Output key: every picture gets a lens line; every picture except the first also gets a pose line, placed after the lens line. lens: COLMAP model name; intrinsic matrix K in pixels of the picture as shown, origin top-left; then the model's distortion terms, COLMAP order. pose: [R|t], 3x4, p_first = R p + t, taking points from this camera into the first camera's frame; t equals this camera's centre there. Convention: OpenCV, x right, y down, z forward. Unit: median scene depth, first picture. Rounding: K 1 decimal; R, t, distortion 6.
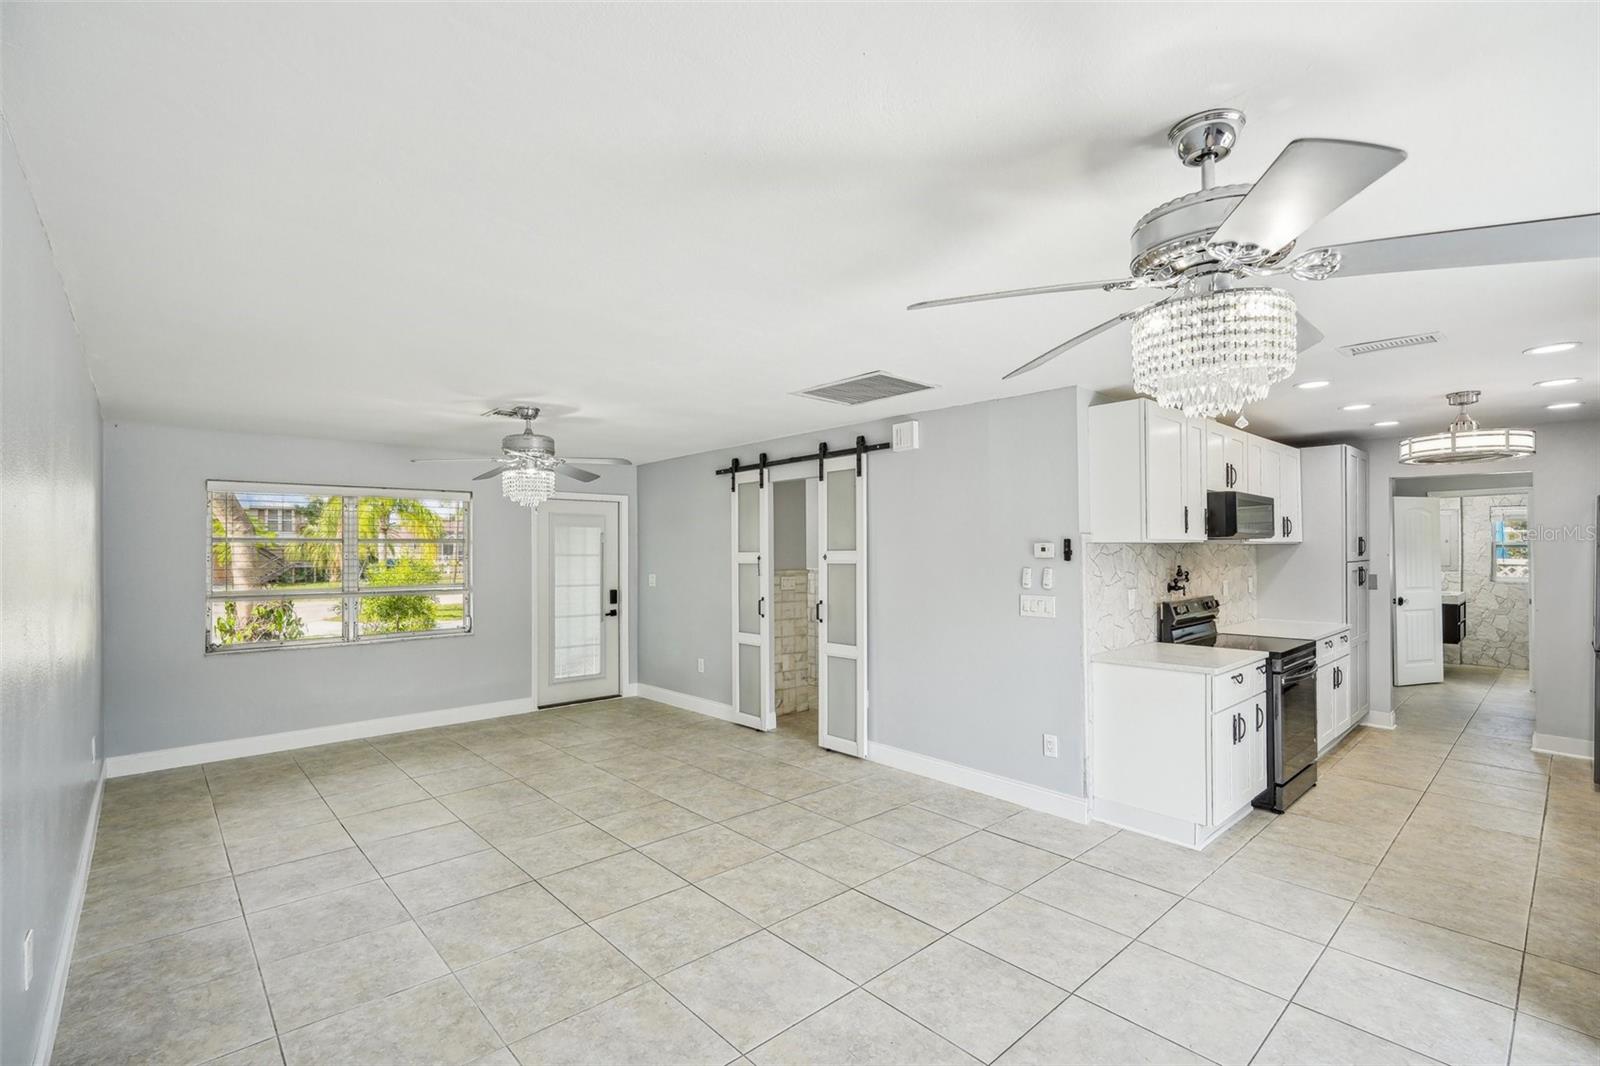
lens RADIAL K [[718.9, 0, 793.8], [0, 718.9, 541.6], [0, 0, 1]] dist [-0.010017, 0.005110]
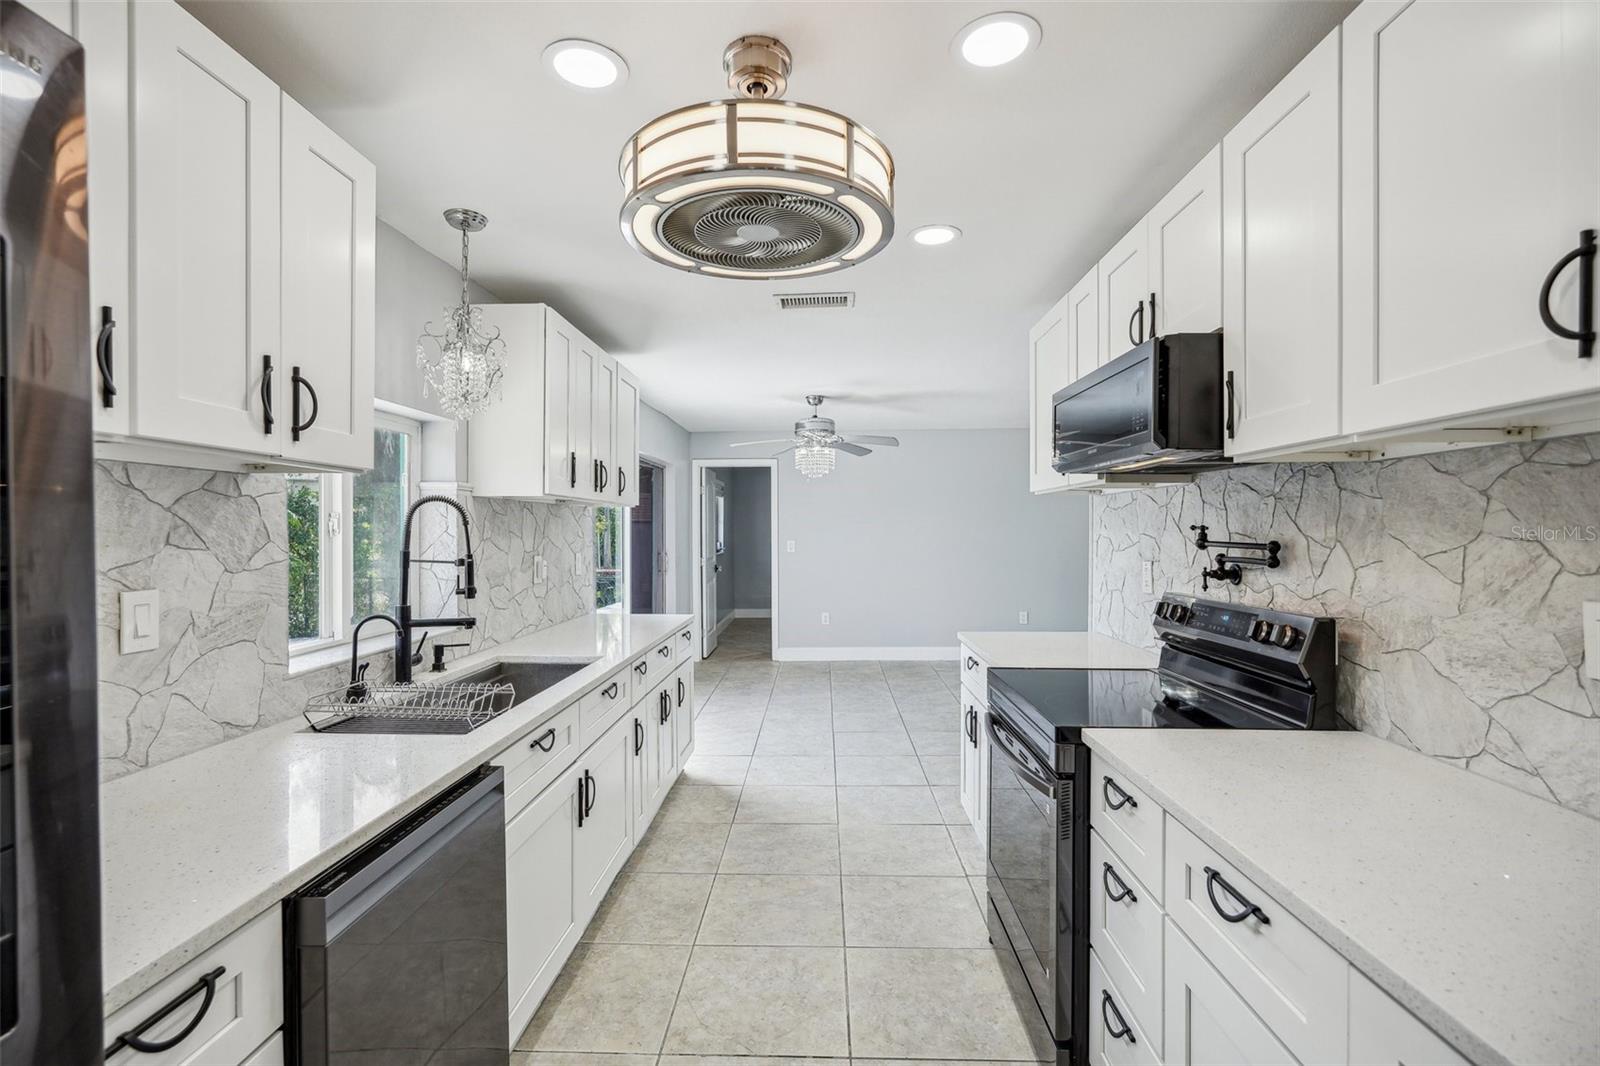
lens RADIAL K [[718.9, 0, 798.8], [0, 718.9, 534.0], [0, 0, 1]] dist [-0.010017, 0.005110]
pose [[-0.695446, 0.013534, -0.718451, 1.197735], [0.018486, 0.999829, 0.000940, 0.038131], [0.718340, -0.012628, -0.695577, 1.282855]]
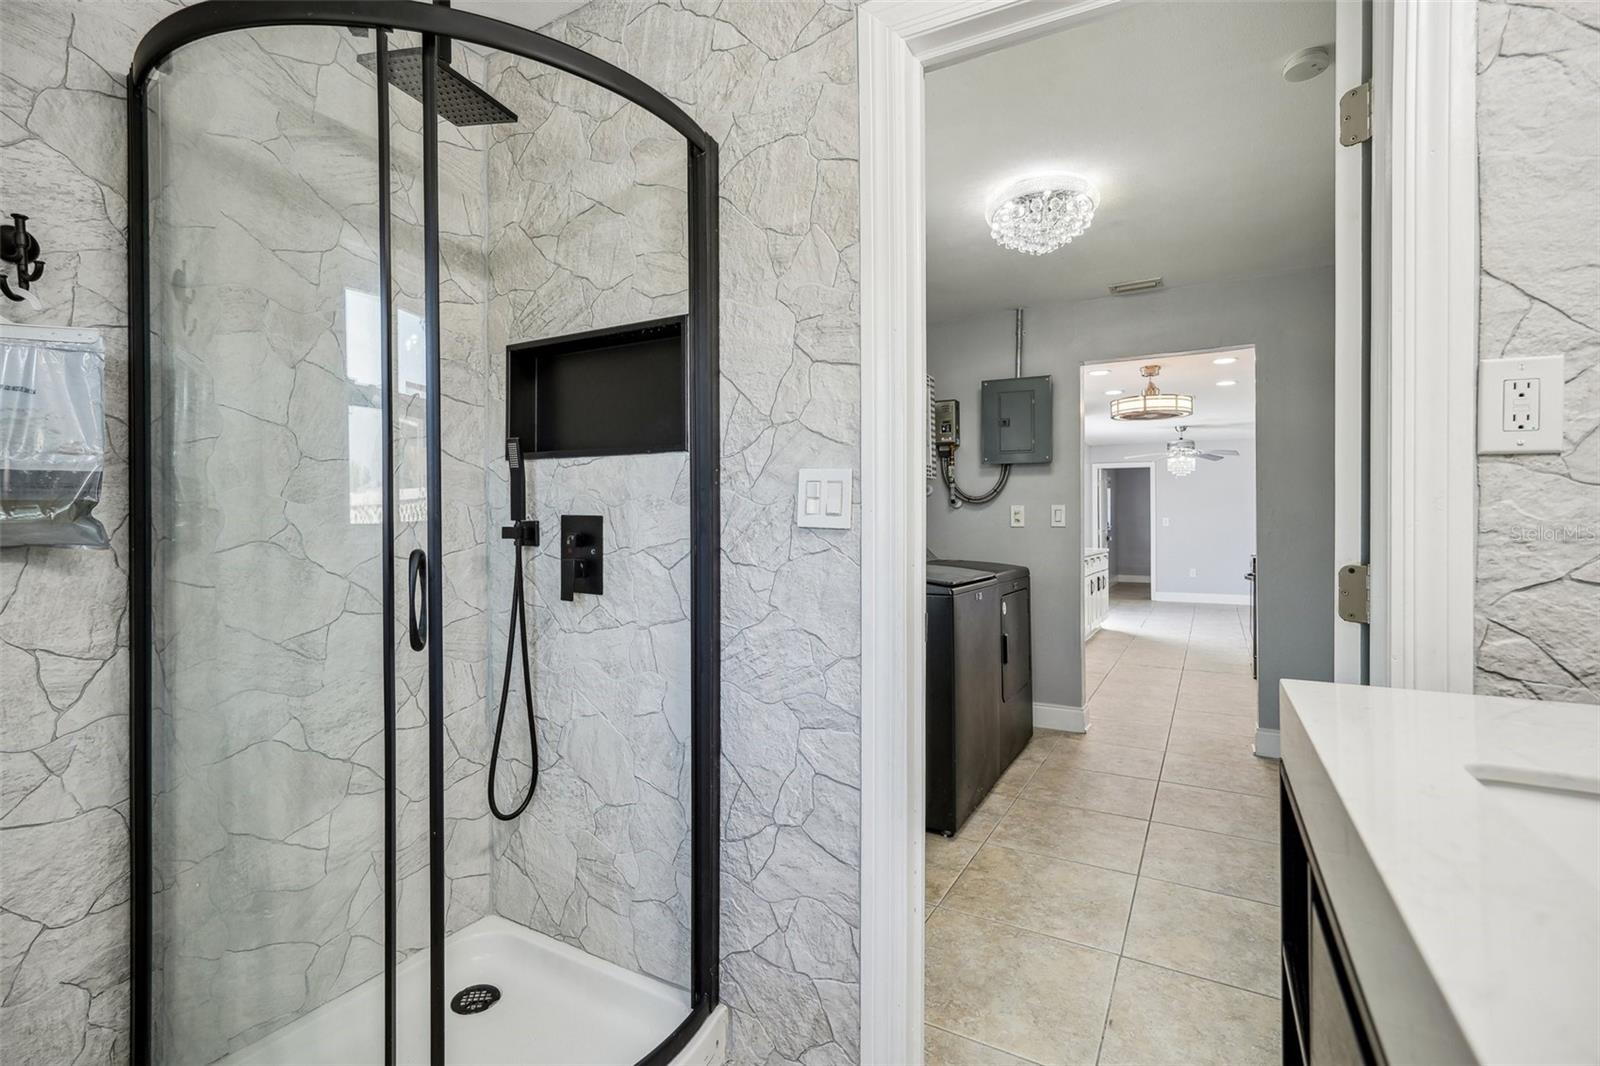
lens RADIAL K [[718.9, 0, 802.3], [0, 718.9, 495.5], [0, 0, 1]] dist [-0.010017, 0.005110]
pose [[-0.950314, -0.015156, -0.310925, 1.957353], [-0.000513, 0.998889, -0.047124, 0.095762], [0.311294, -0.044623, -0.949265, 2.054639]]
